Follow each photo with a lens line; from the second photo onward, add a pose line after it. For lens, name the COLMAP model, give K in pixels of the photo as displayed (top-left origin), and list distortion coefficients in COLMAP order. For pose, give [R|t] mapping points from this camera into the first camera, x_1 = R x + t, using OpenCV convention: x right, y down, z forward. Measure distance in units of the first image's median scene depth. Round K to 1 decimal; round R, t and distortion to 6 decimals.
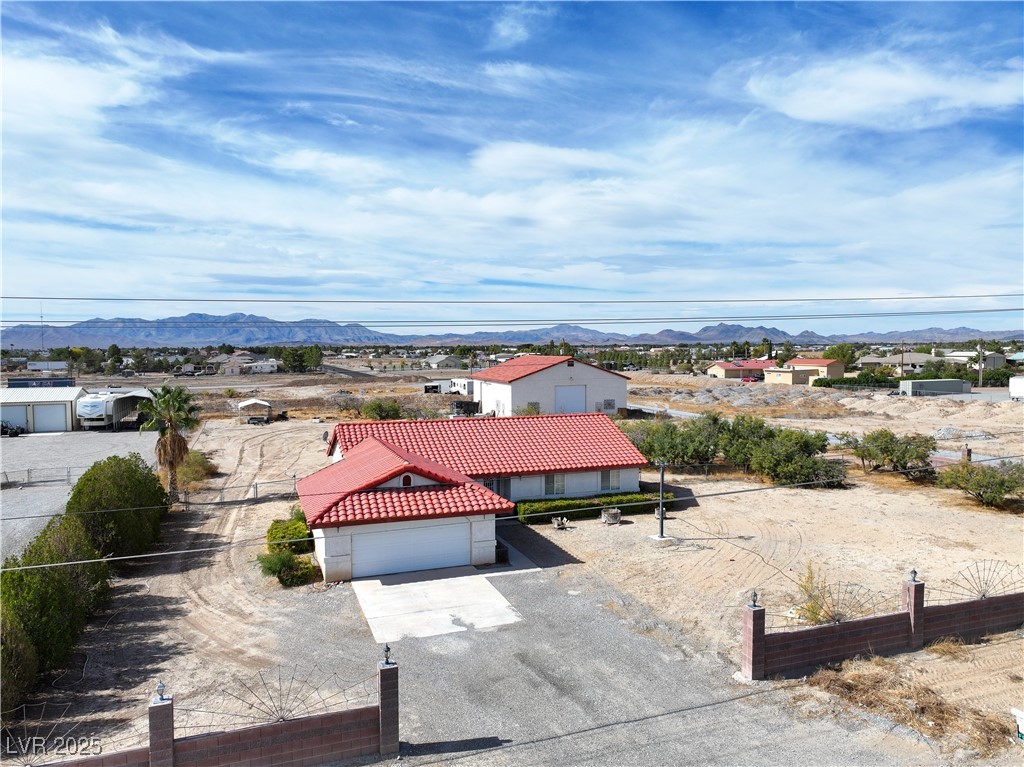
lens RADIAL K [[707.9, 0, 512.0], [0, 707.9, 383.5], [0, 0, 1]] dist [-0.003050, 0.000271]
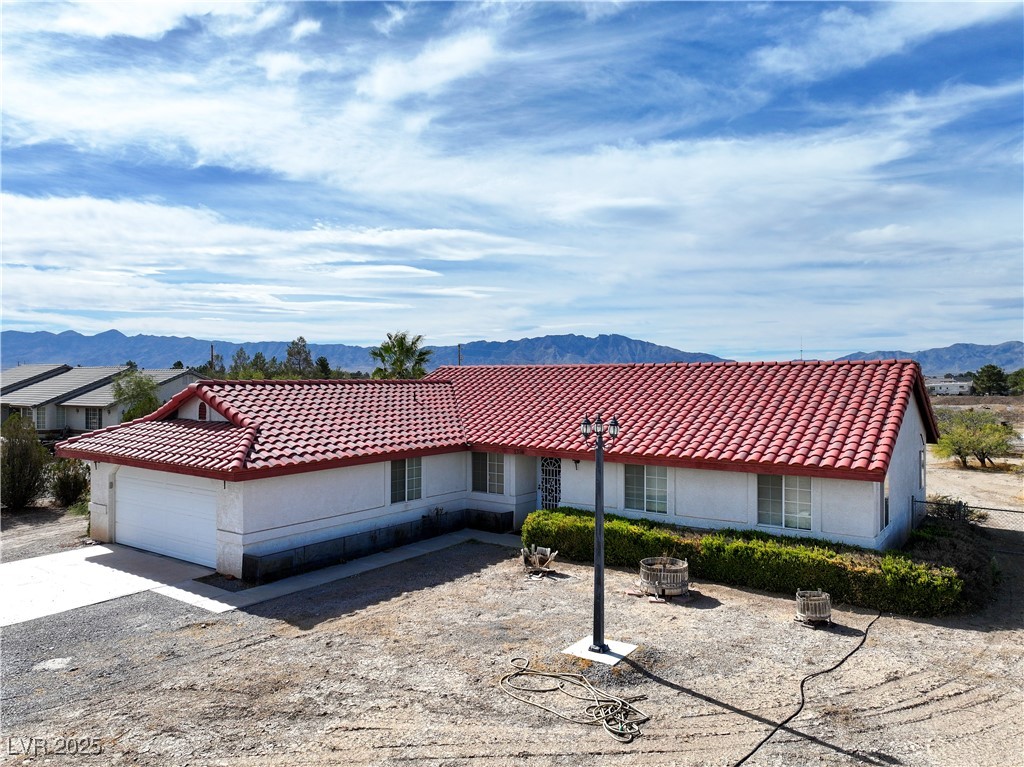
lens RADIAL K [[707.9, 0, 512.0], [0, 707.9, 383.5], [0, 0, 1]] dist [-0.003050, 0.000271]
pose [[0.582743, 0.015626, -0.812507, 0.477008], [-0.046110, 0.998840, -0.013862, 0.101529], [0.811348, 0.045542, 0.582787, 0.795007]]
